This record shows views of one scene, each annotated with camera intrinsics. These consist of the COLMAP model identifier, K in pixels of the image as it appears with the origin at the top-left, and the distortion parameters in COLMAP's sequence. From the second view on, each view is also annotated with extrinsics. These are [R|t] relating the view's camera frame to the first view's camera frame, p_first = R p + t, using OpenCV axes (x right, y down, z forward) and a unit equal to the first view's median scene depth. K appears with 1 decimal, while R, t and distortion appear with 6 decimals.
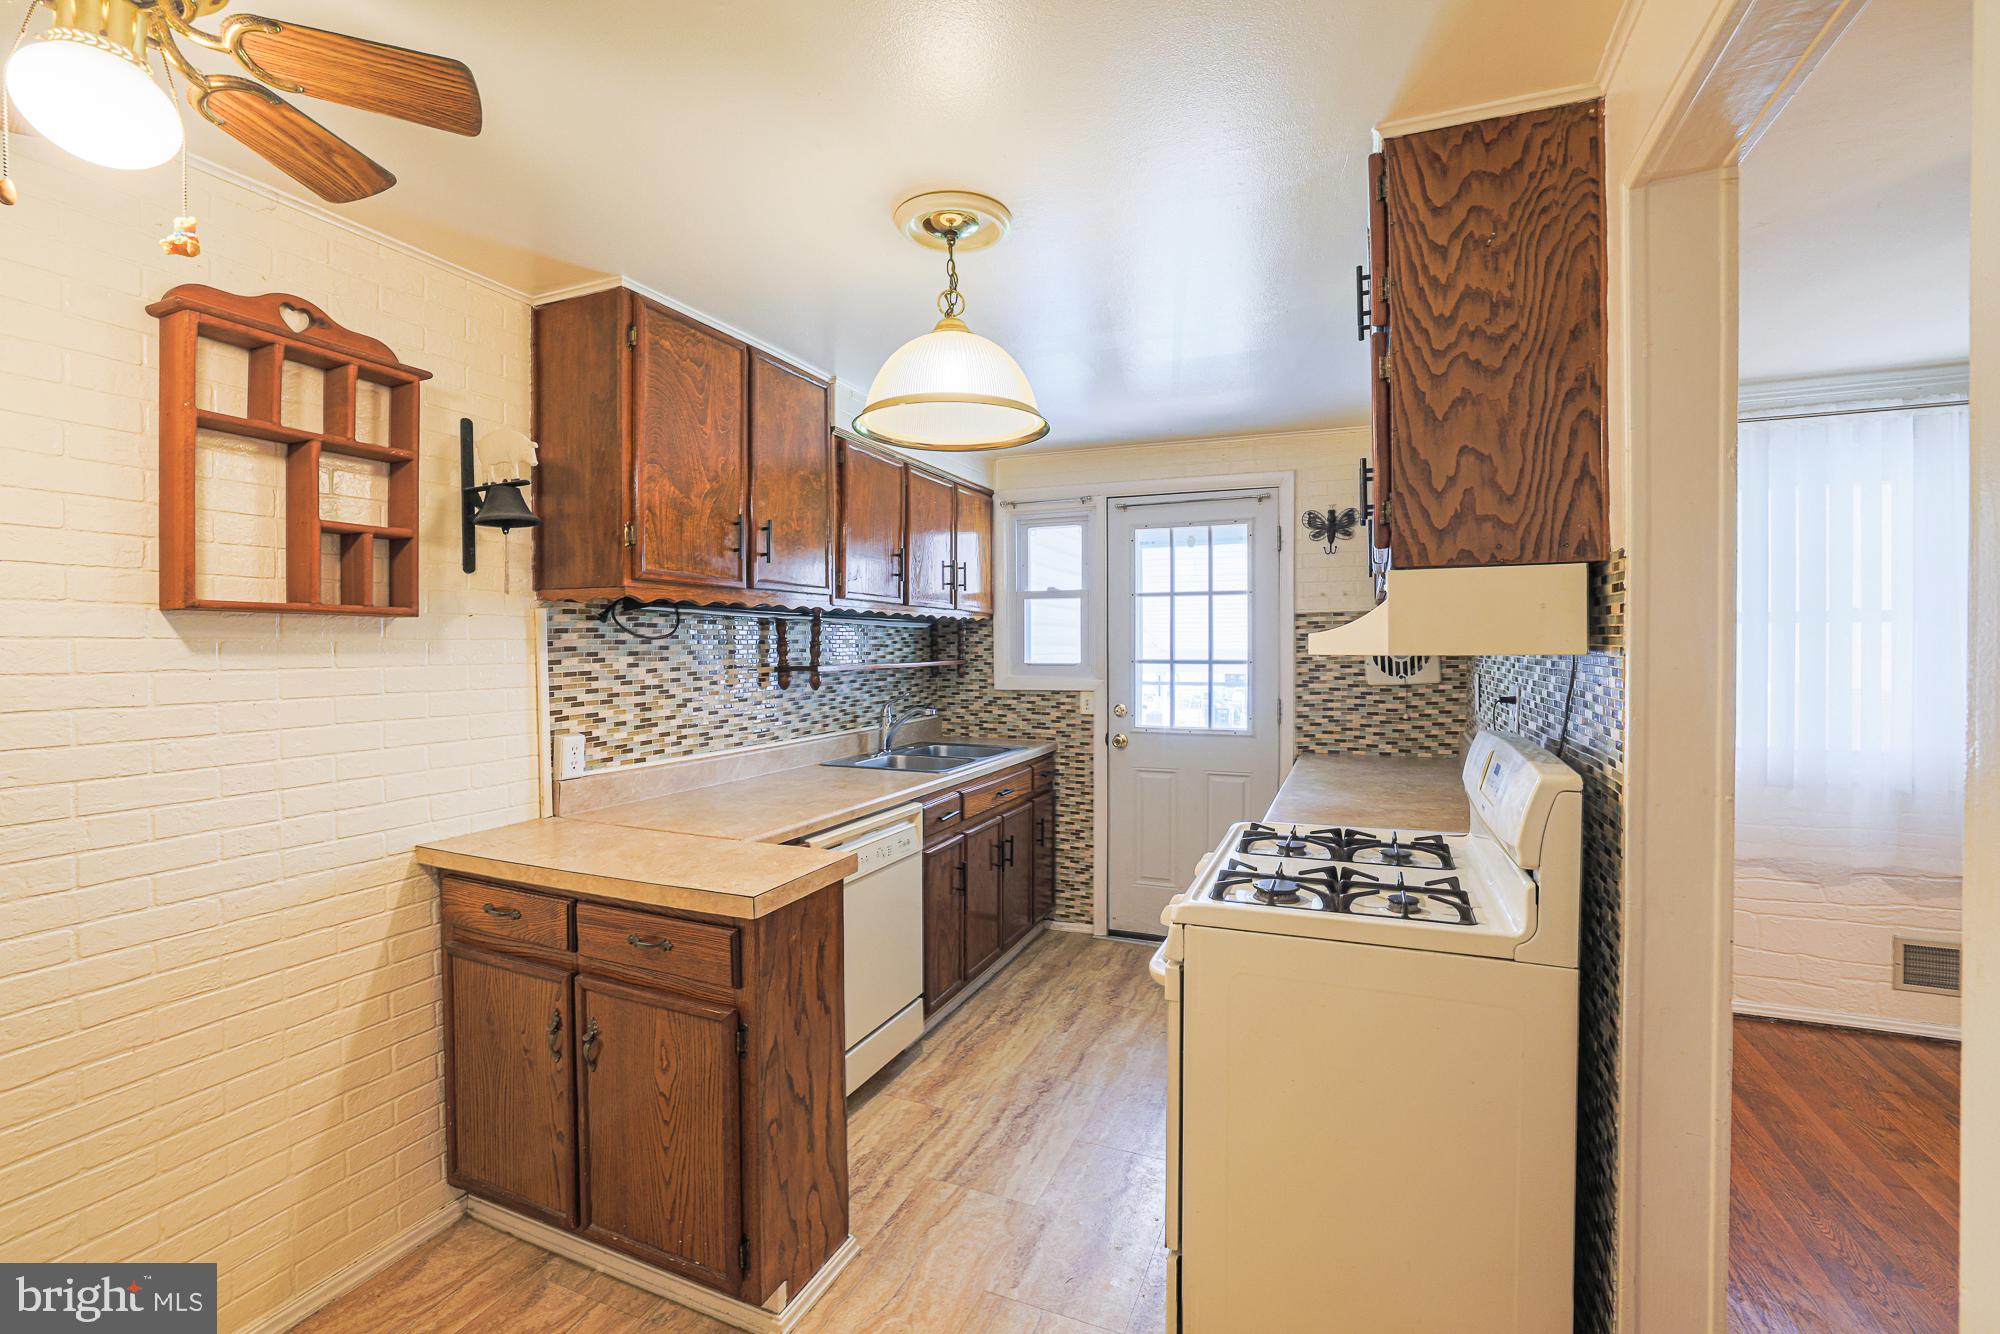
lens RADIAL K [[871.8, 0, 996.5], [0, 871.8, 653.2], [0, 0, 1]] dist [-0.050648, 0.018238]
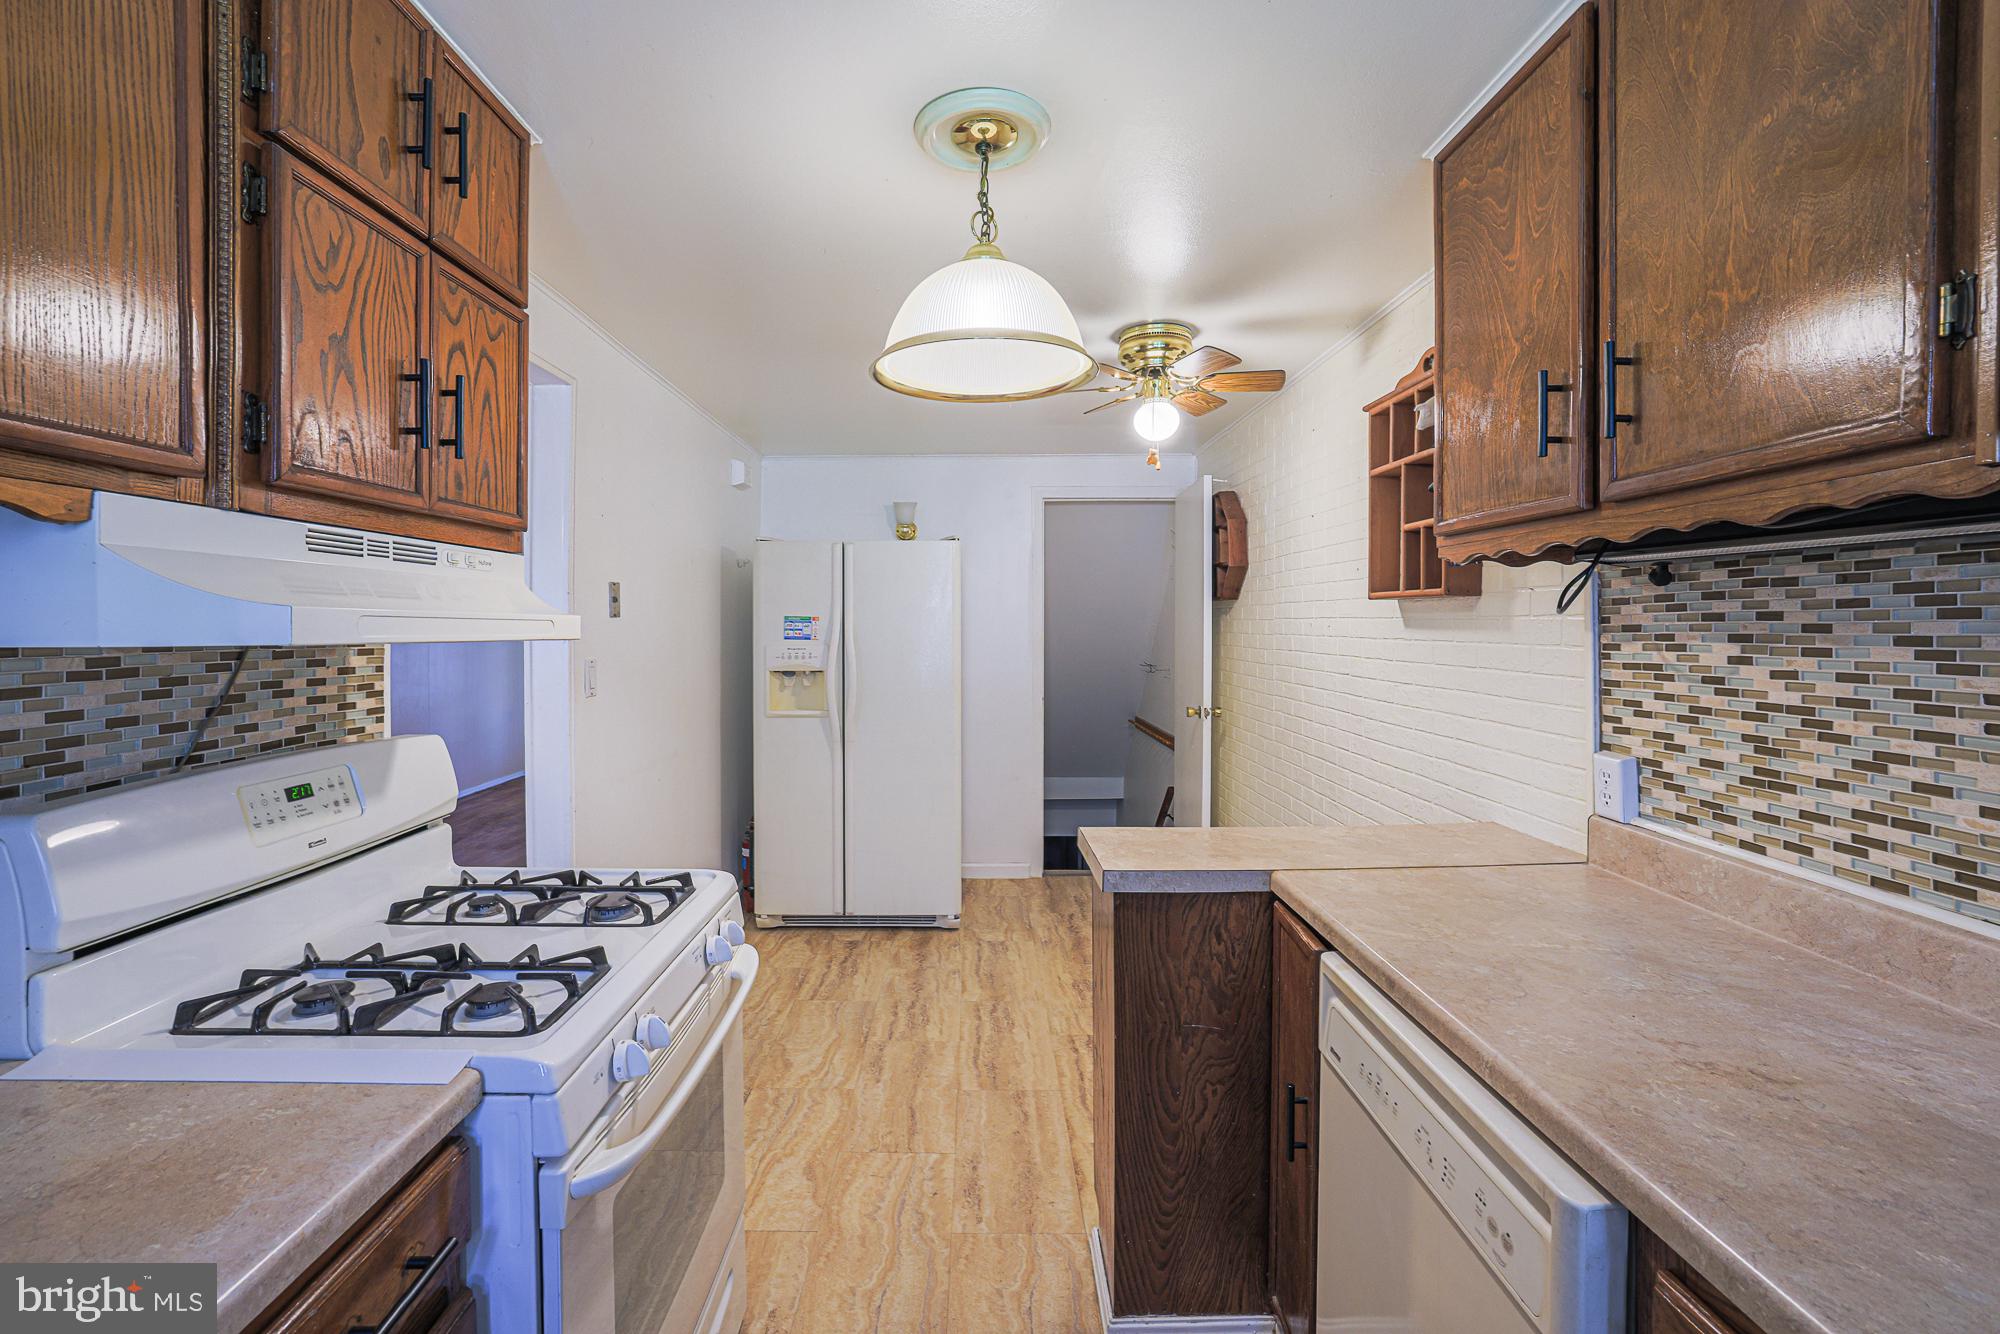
lens RADIAL K [[911.1, 0, 964.6], [0, 911.1, 630.5], [0, 0, 1]] dist [-0.041611, 0.018041]
pose [[-0.928638, 0.008244, -0.370896, 0.211948], [0.002112, 0.999854, 0.016935, -0.014146], [0.370981, 0.014943, -0.928520, 1.292445]]
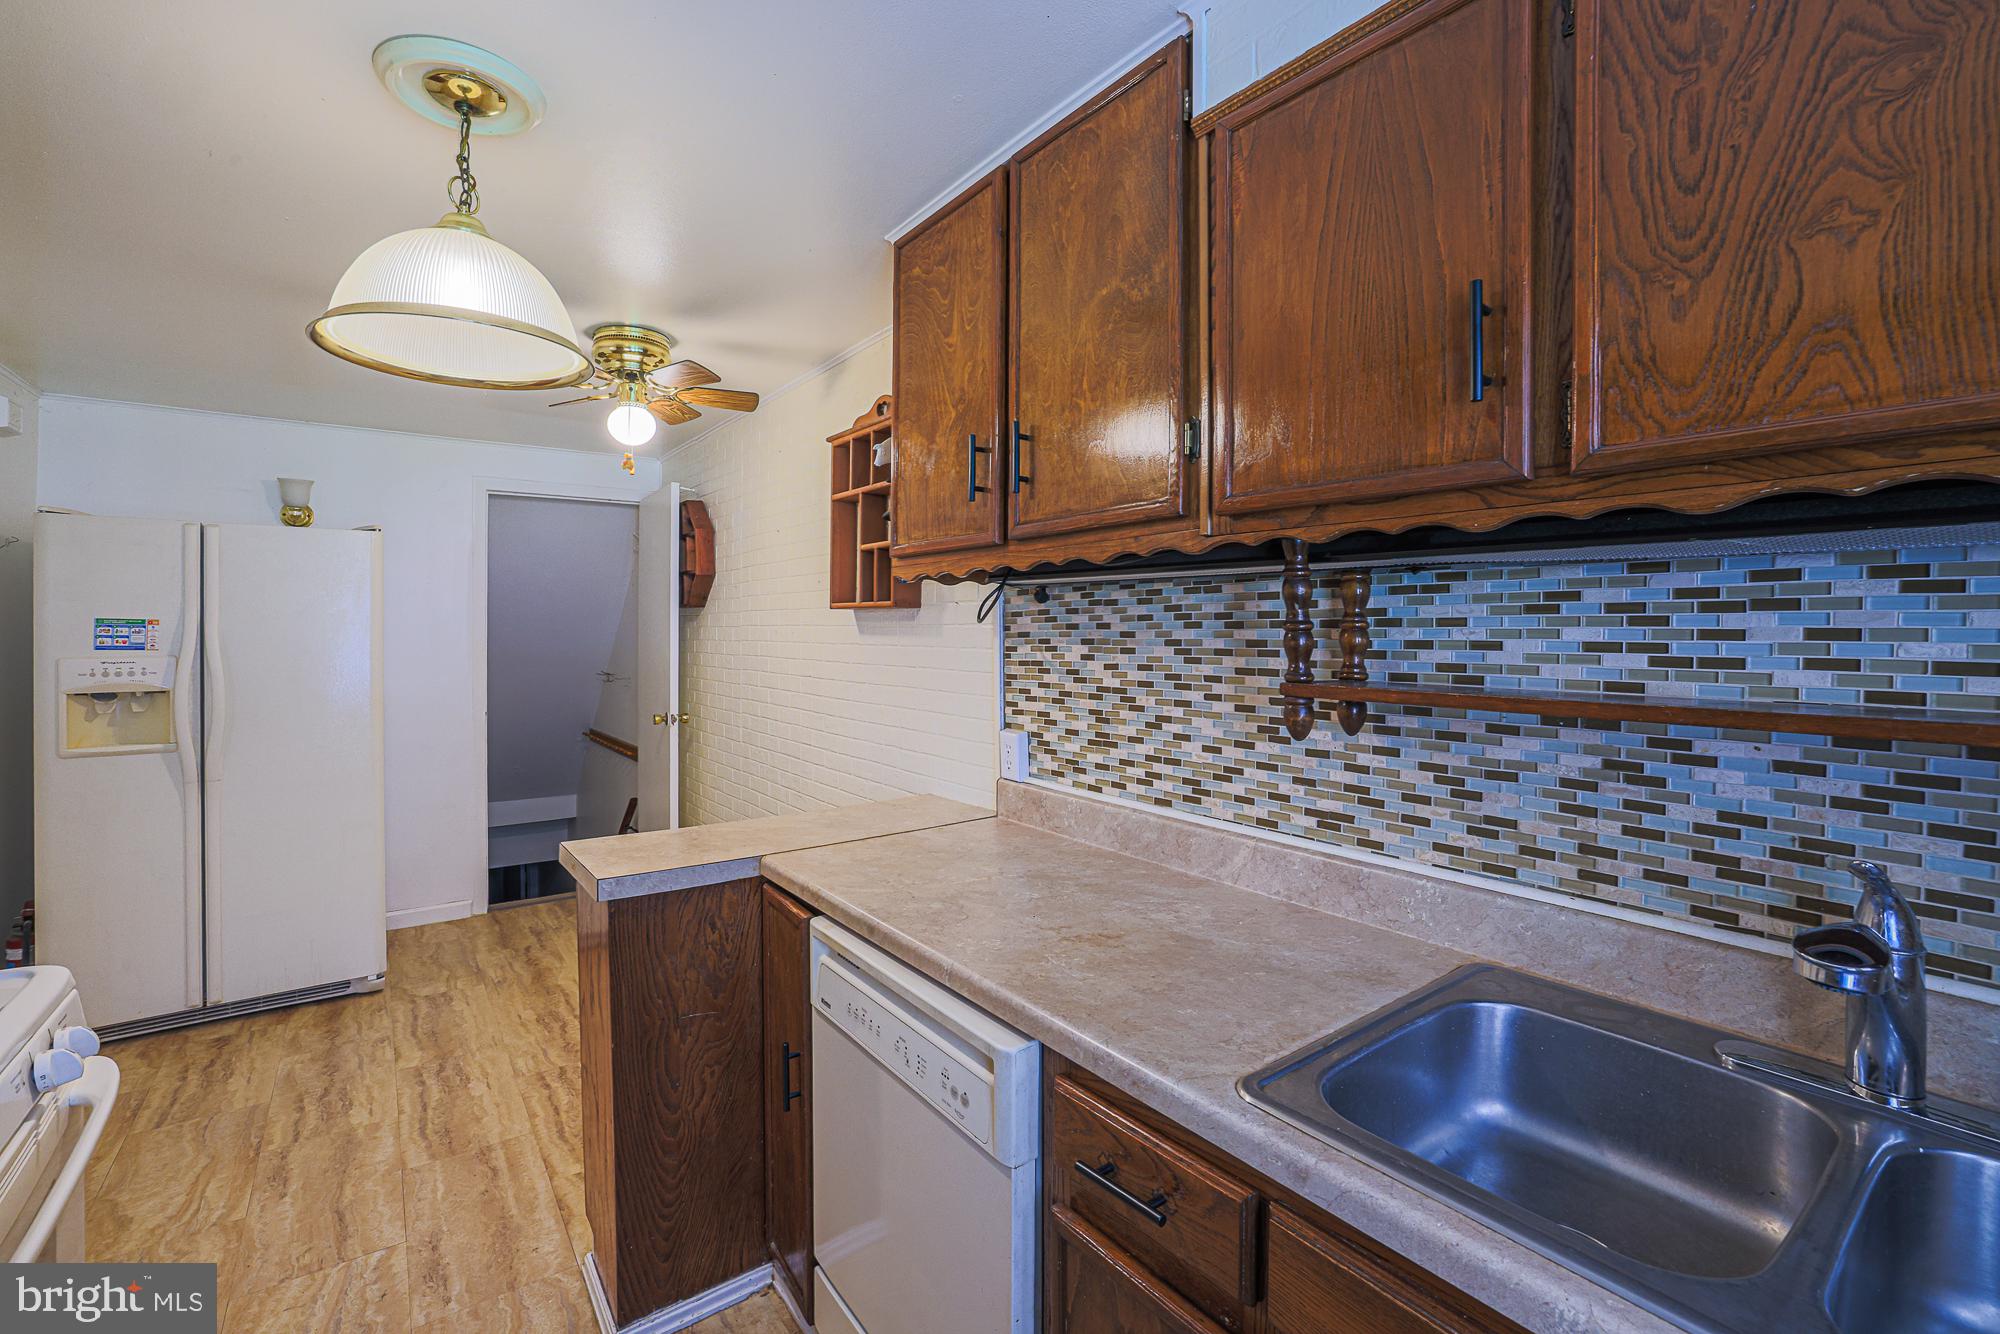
lens RADIAL K [[860.2, 0, 1086.6], [0, 860.2, 631.6], [0, 0, 1]] dist [-0.047885, 0.026249]
pose [[-0.454312, 0.004288, -0.890832, 0.230340], [-0.006997, 0.999940, 0.008382, -0.013995], [0.890815, 0.010041, -0.454255, 1.298229]]
